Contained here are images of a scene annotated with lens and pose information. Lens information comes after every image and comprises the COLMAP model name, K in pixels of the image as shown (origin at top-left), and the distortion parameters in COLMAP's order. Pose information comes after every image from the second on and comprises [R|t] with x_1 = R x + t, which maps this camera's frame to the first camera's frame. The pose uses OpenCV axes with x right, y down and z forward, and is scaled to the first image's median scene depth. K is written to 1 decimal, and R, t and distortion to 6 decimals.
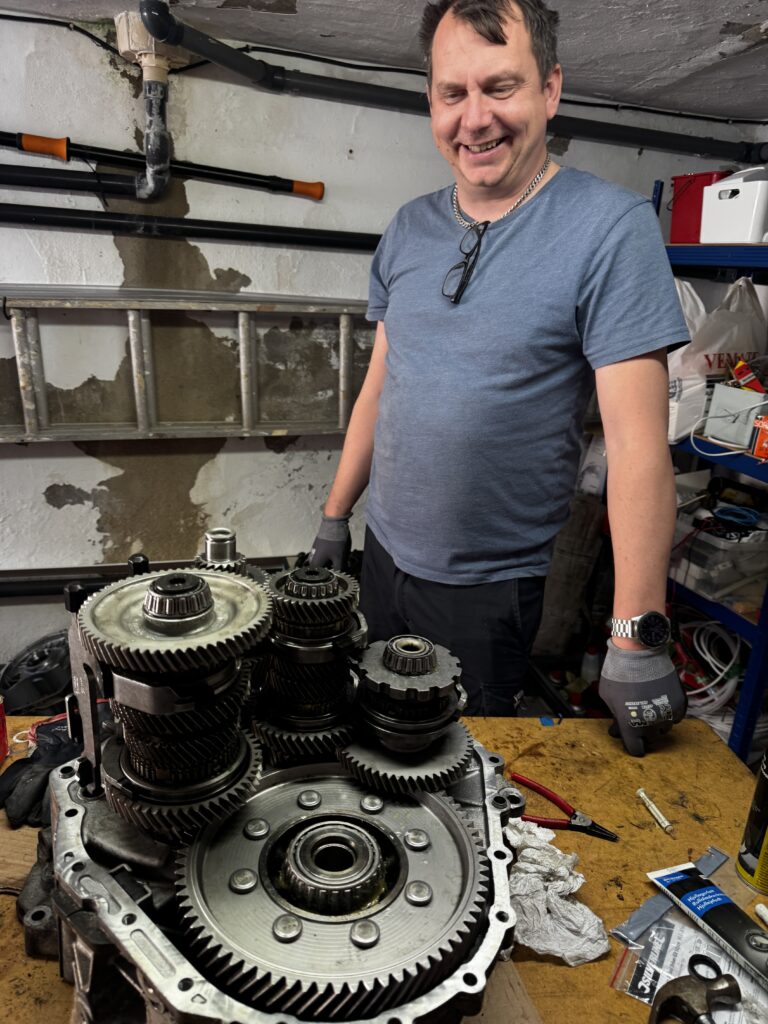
lens RADIAL K [[743.3, 0, 384.0], [0, 743.3, 512.0], [0, 0, 1]] dist [0.034713, -0.120530]
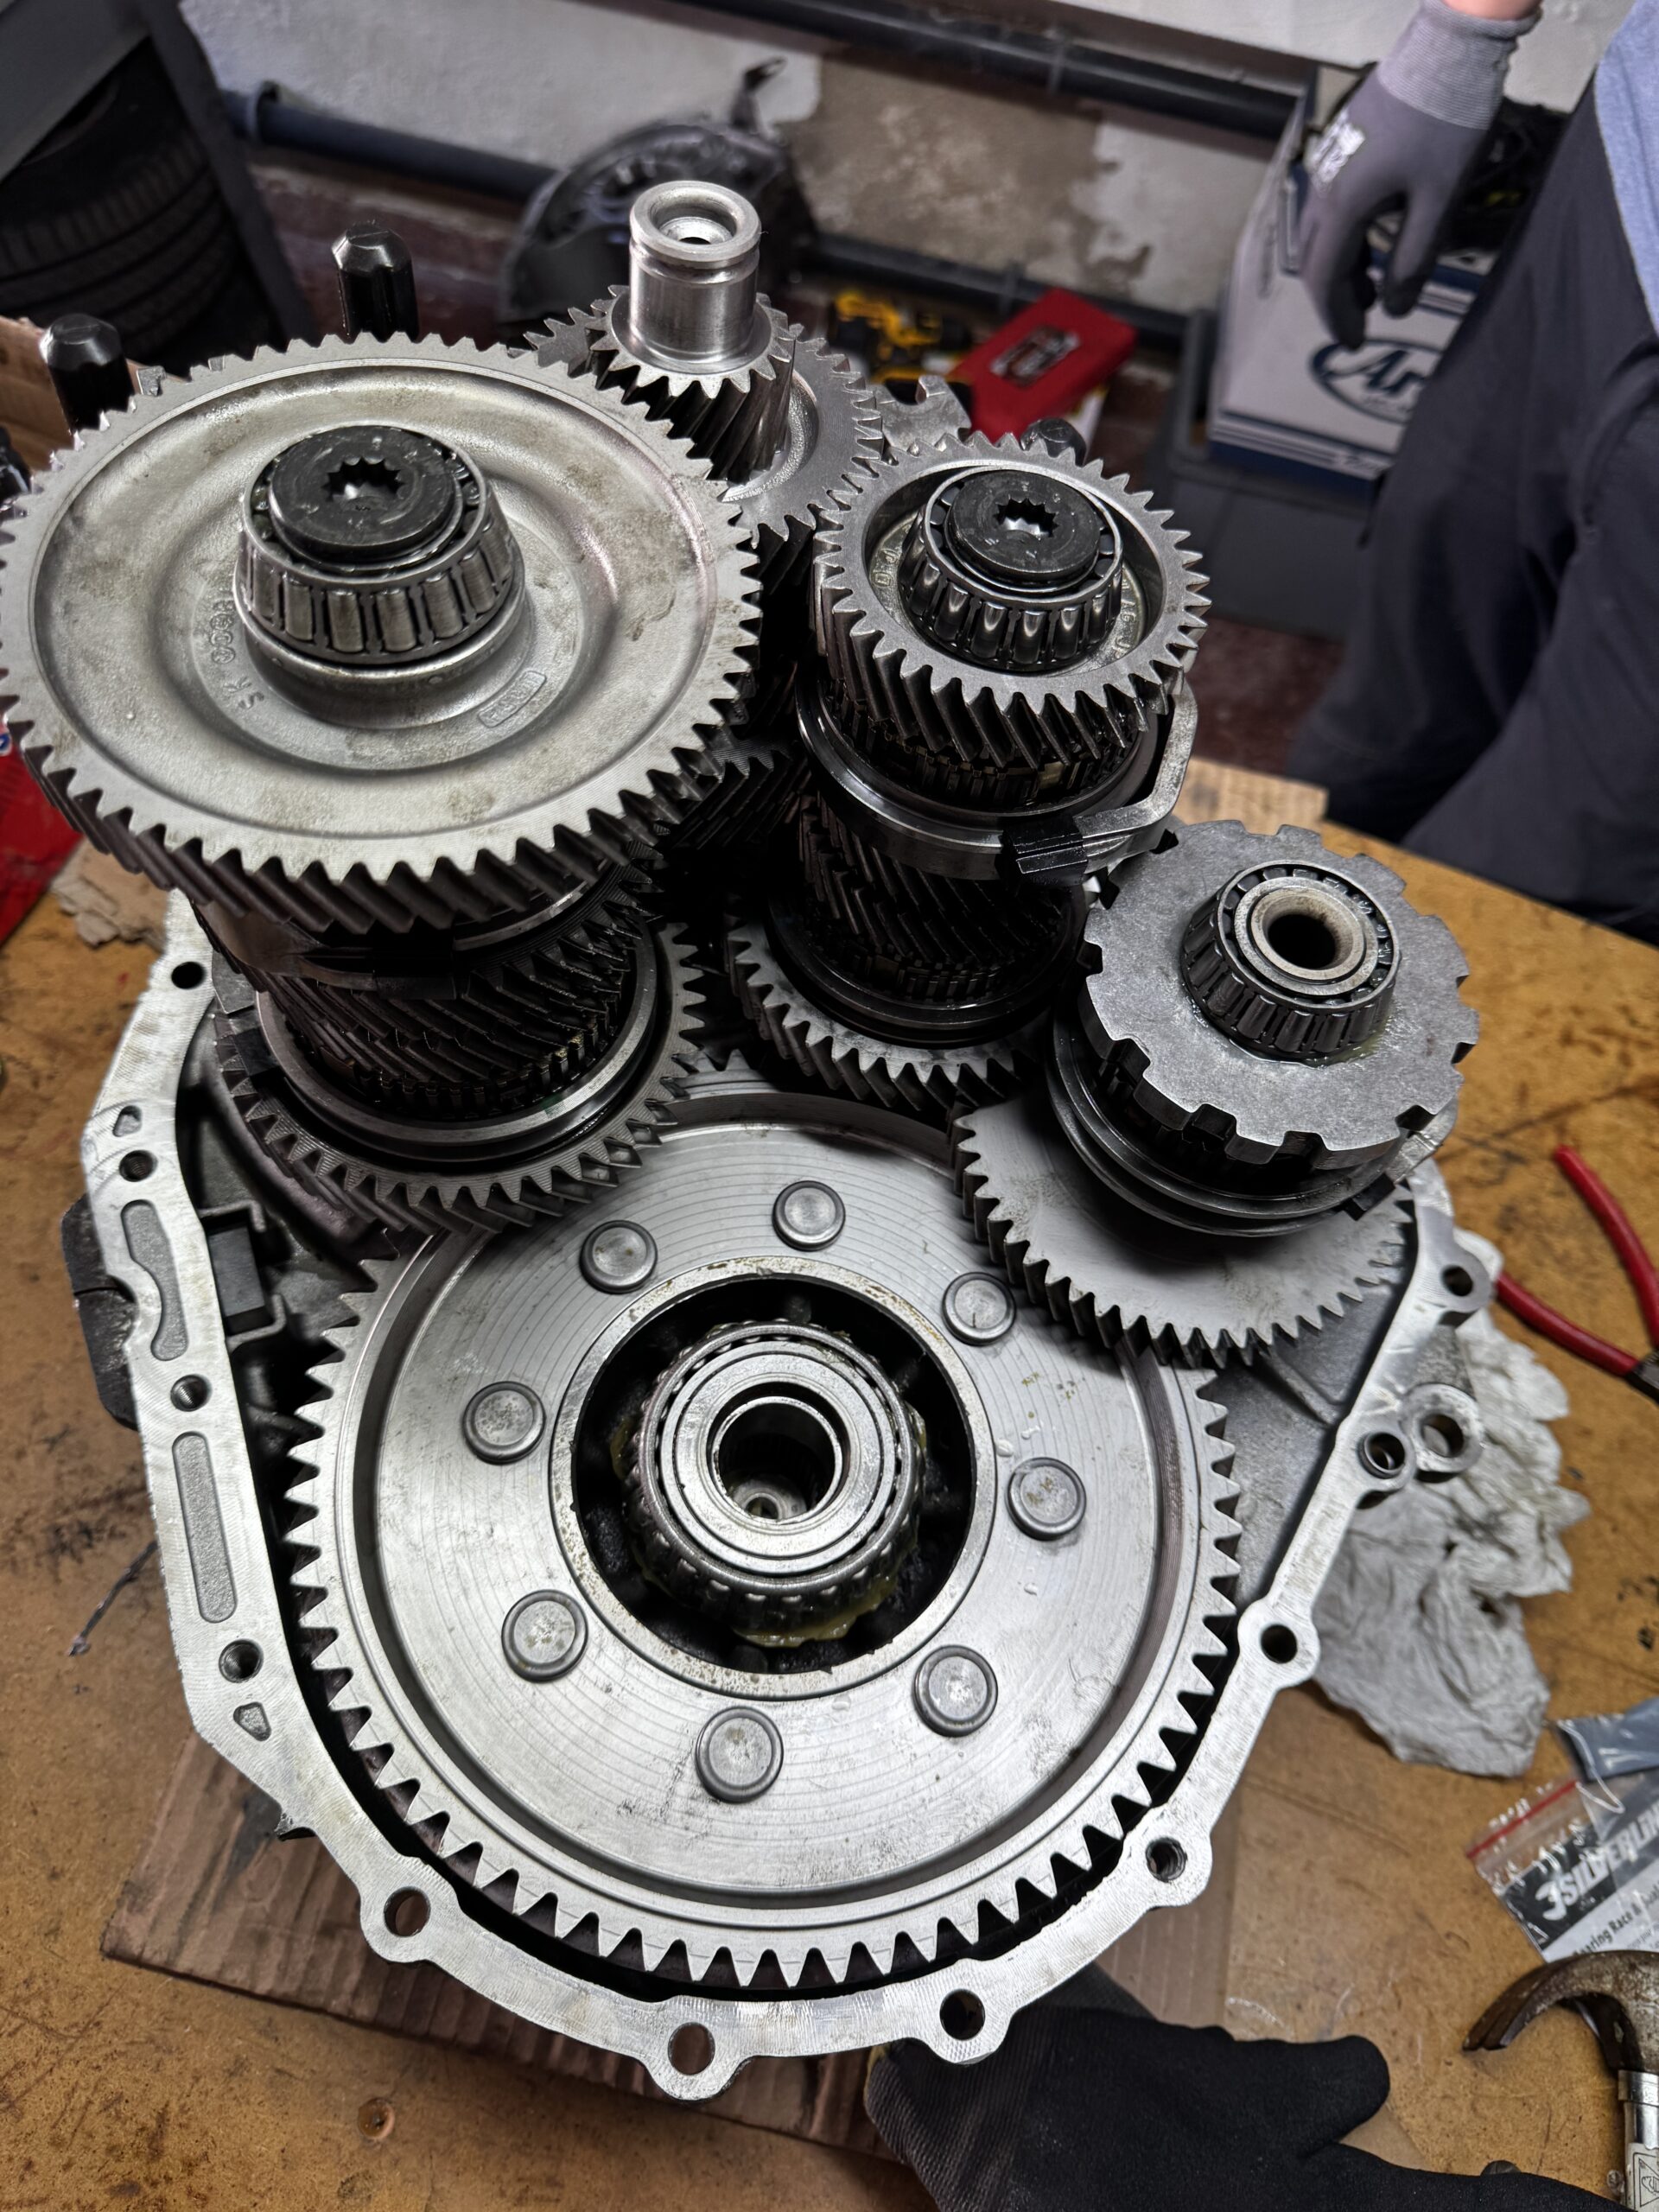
lens RADIAL K [[1605.6, 0, 829.5], [0, 1605.6, 1106.0], [0, 0, 1]] dist [0.034713, -0.120530]
pose [[0.886362, 0.417070, -0.201034, 0.027719], [-0.189652, 0.723168, 0.664124, -0.110616], [0.422367, -0.550528, 0.720087, 0.515015]]
